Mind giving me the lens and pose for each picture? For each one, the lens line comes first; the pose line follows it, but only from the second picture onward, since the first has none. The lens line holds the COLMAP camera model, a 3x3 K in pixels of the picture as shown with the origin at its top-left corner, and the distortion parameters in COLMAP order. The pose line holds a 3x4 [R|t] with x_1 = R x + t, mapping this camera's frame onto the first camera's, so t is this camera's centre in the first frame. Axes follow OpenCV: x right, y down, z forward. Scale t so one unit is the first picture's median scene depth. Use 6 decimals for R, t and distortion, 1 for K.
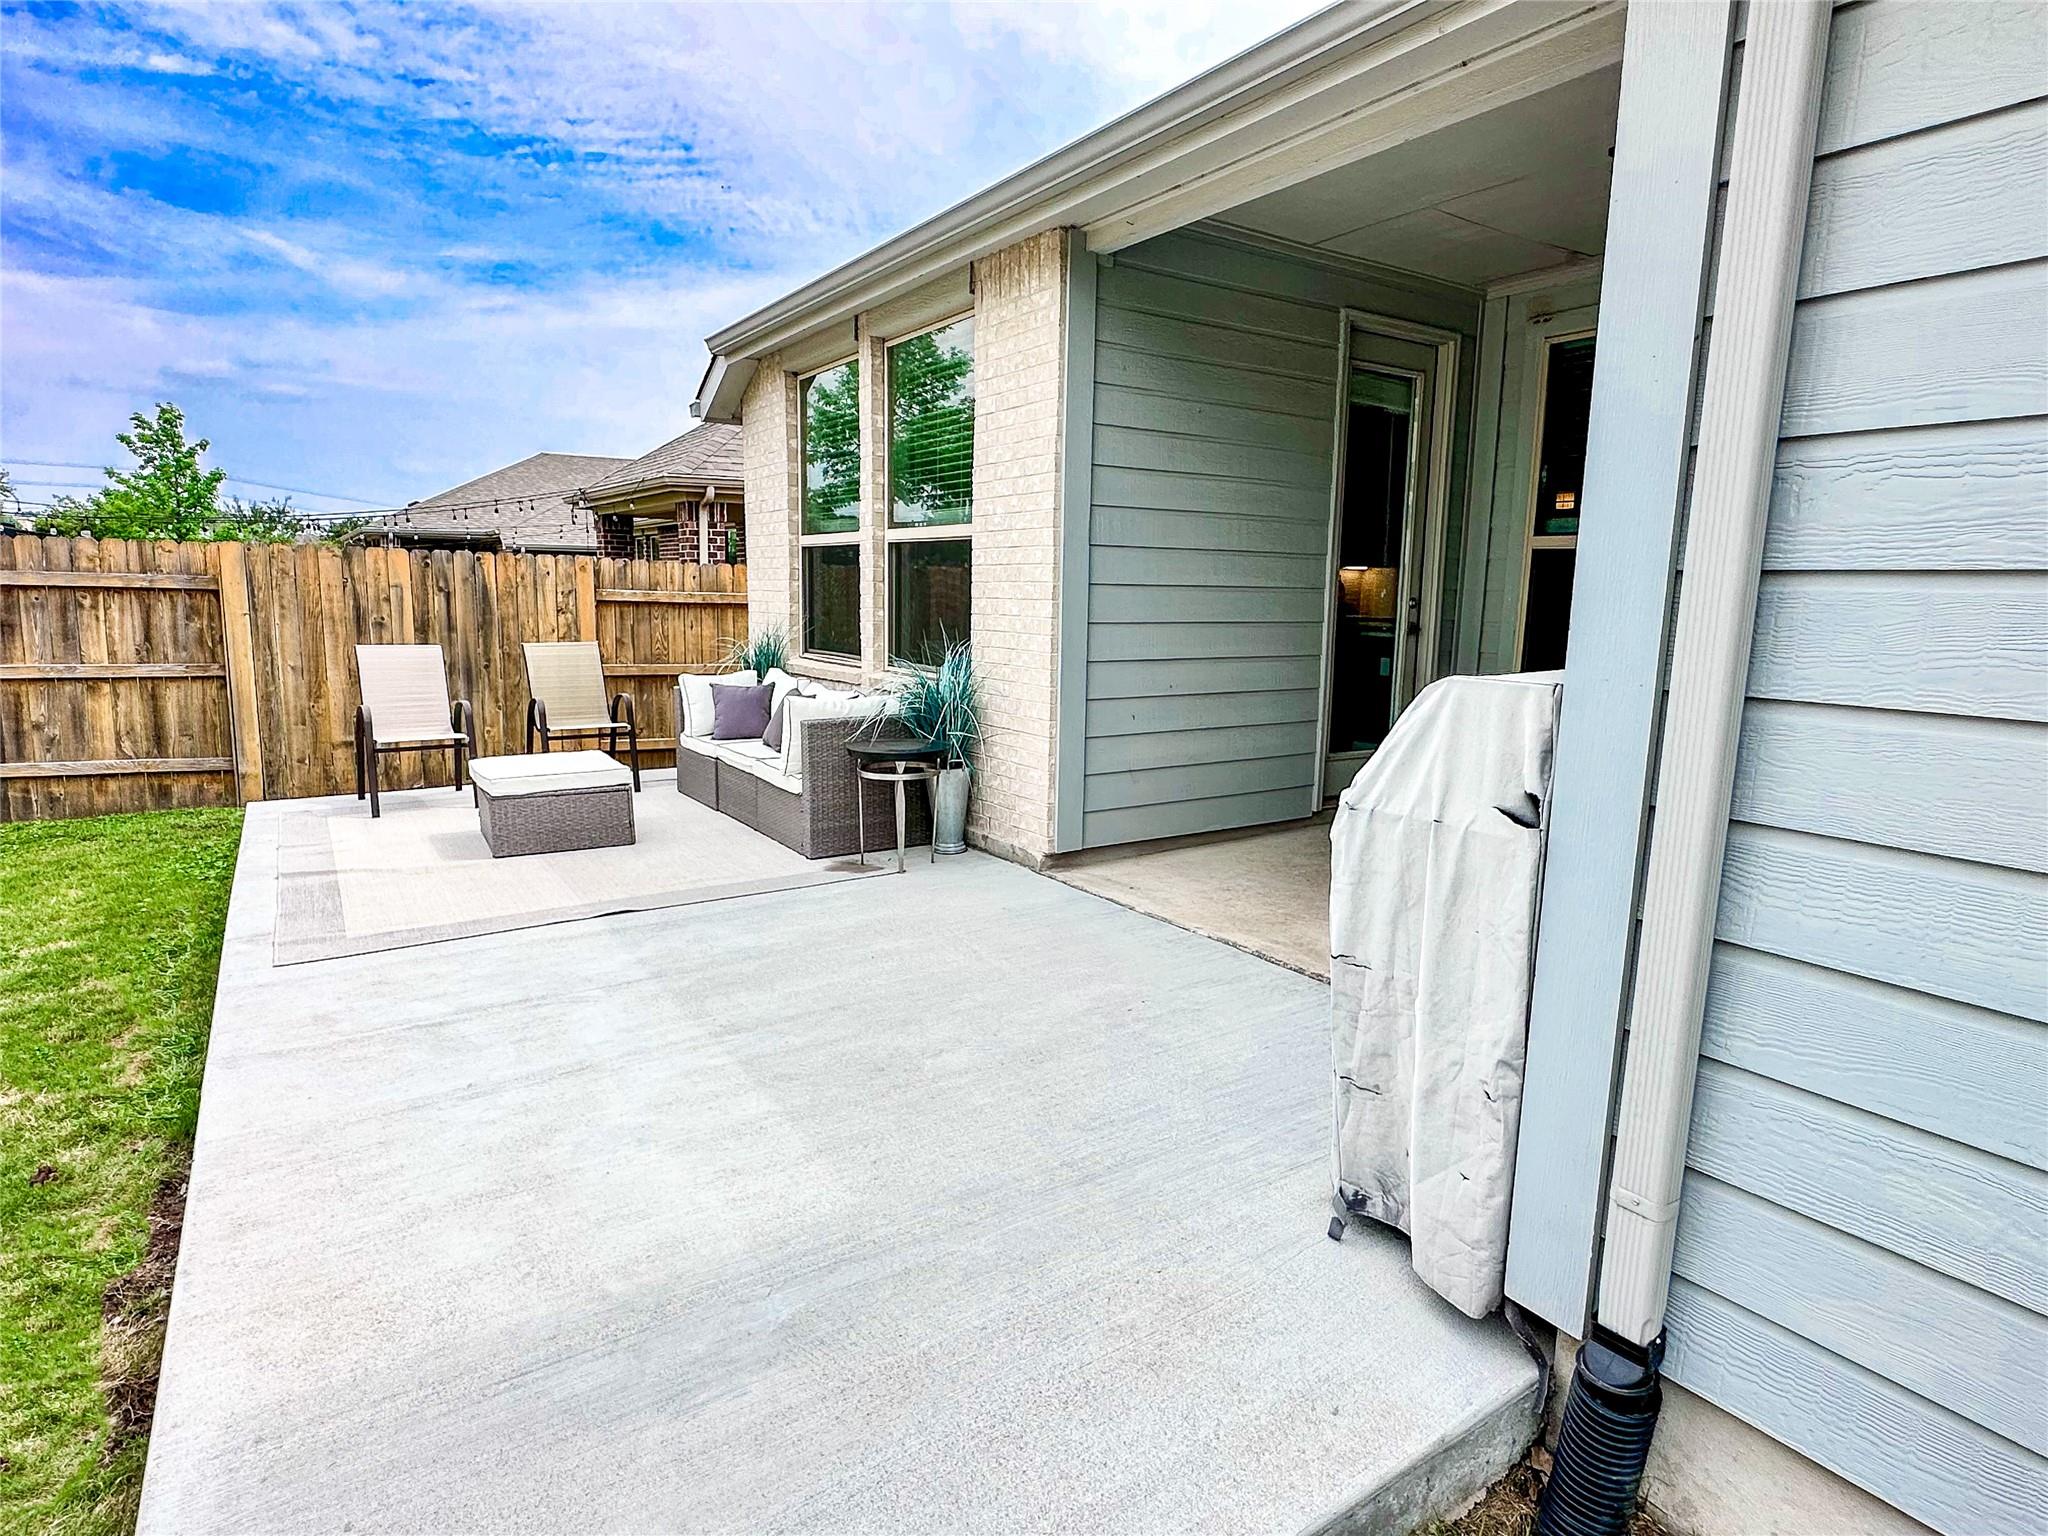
lens RADIAL K [[1136.1, 0, 1025.6], [0, 1136.1, 773.0], [0, 0, 1]] dist [-0.009462, 0.003267]
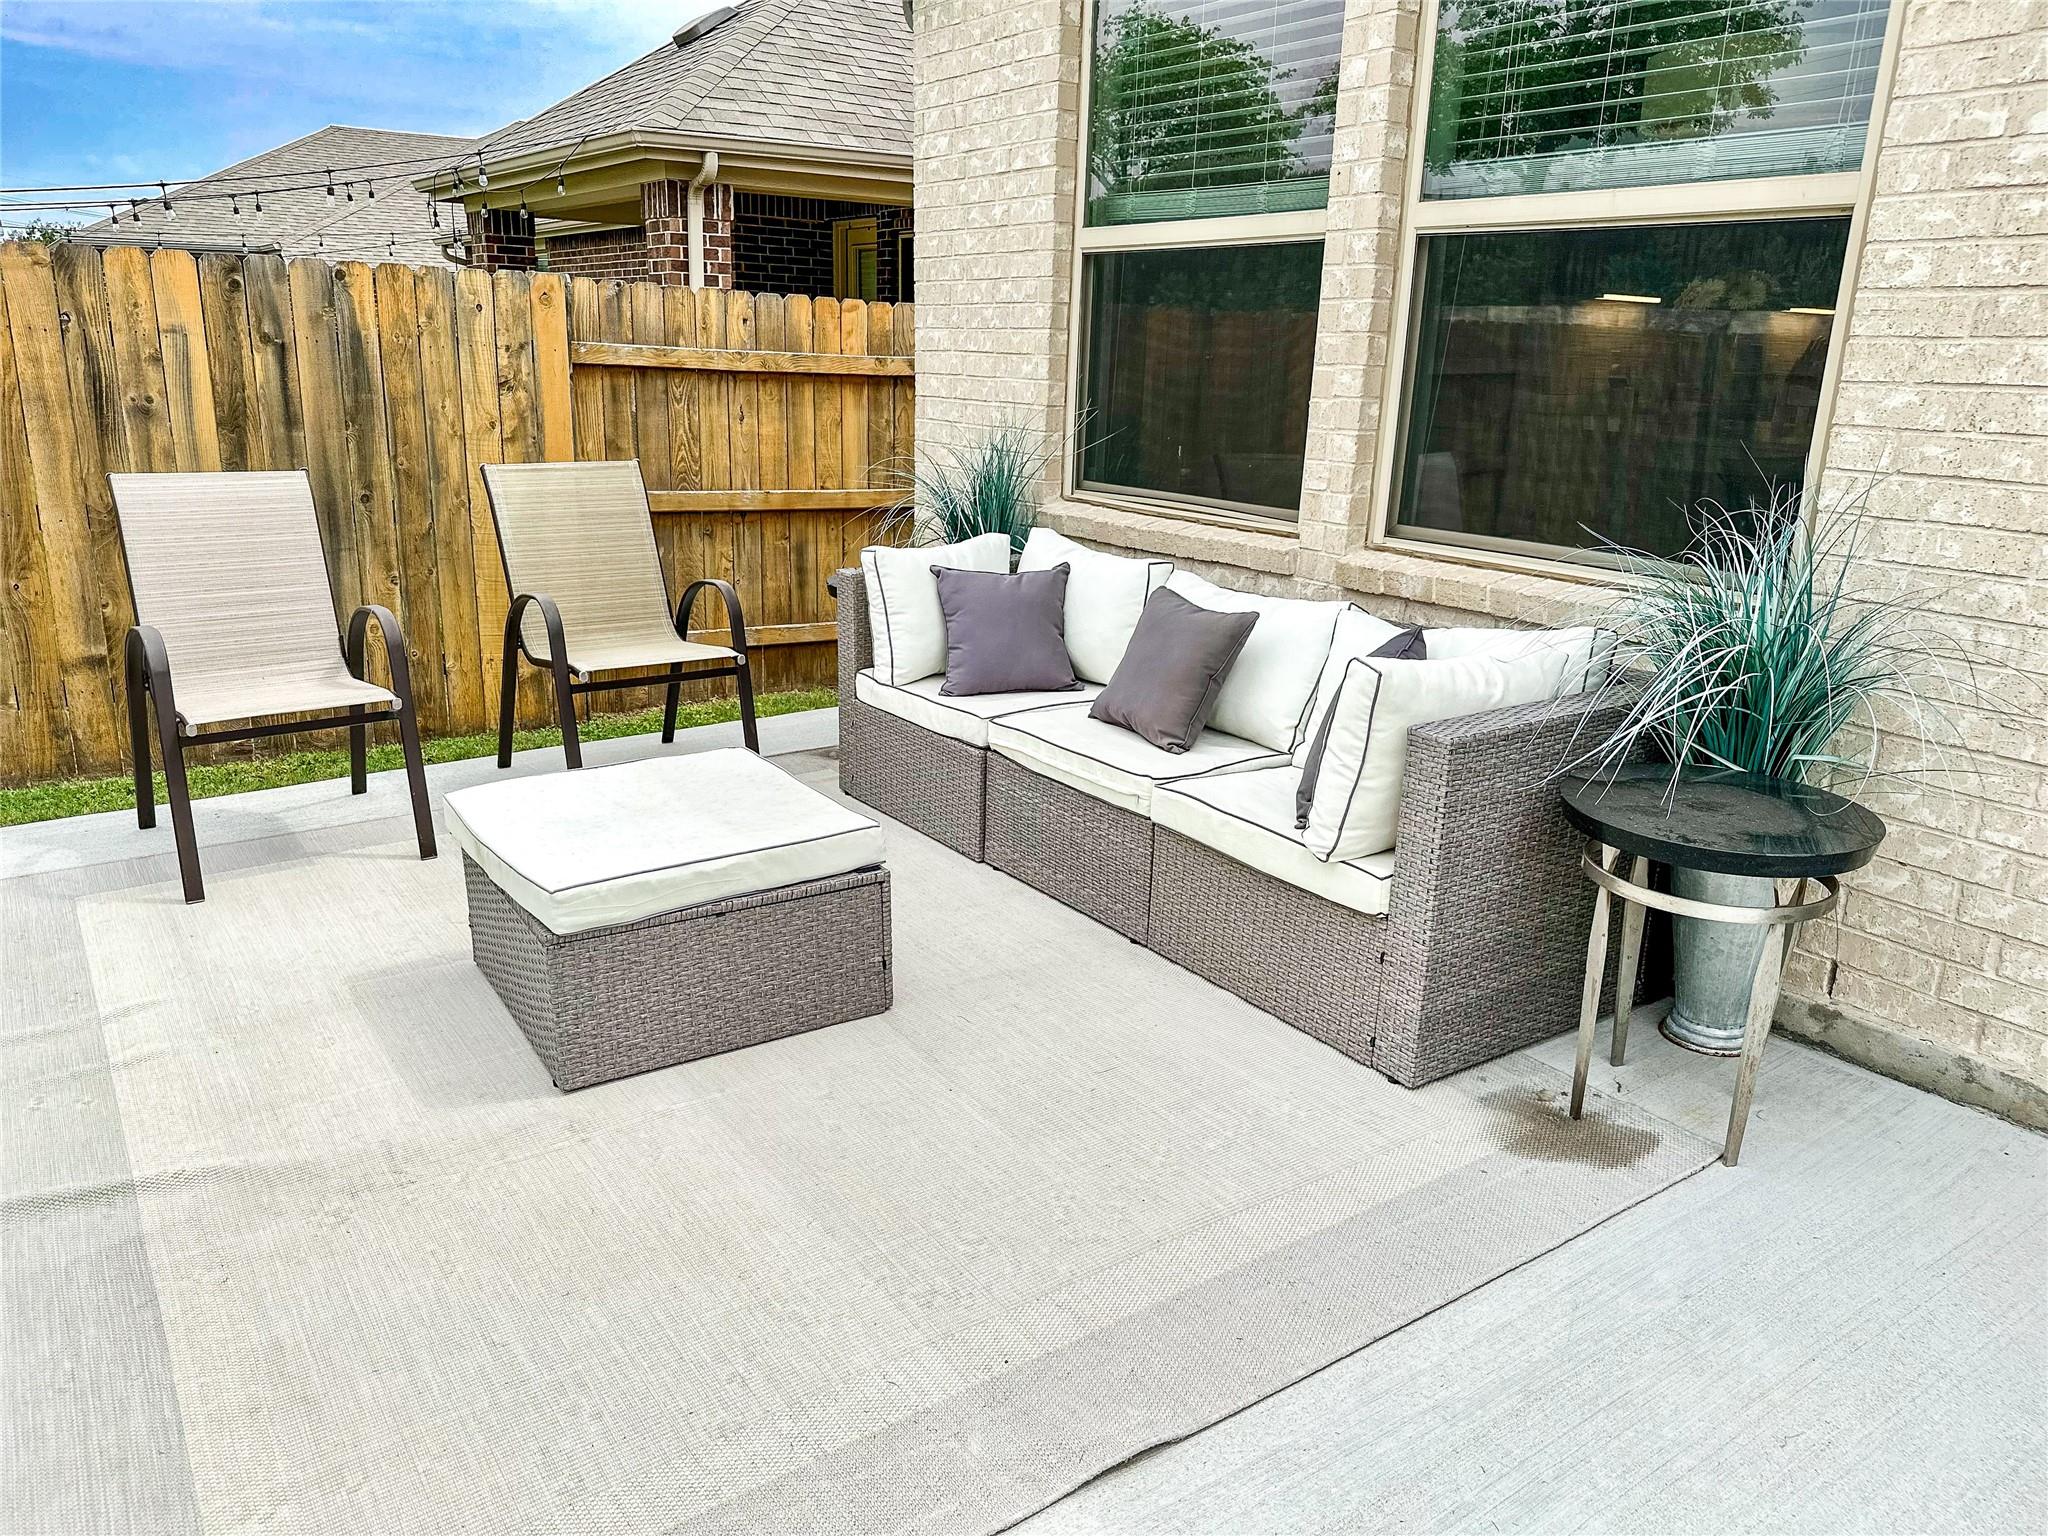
lens RADIAL K [[1447.9, 0, 1027.1], [0, 1447.9, 773.0], [0, 0, 1]] dist [0.039954, -0.057549]
pose [[0.999164, -0.001913, 0.040838, -0.222138], [-0.003261, 0.991992, 0.126259, -0.058804], [-0.040753, -0.126287, 0.991156, 0.354266]]
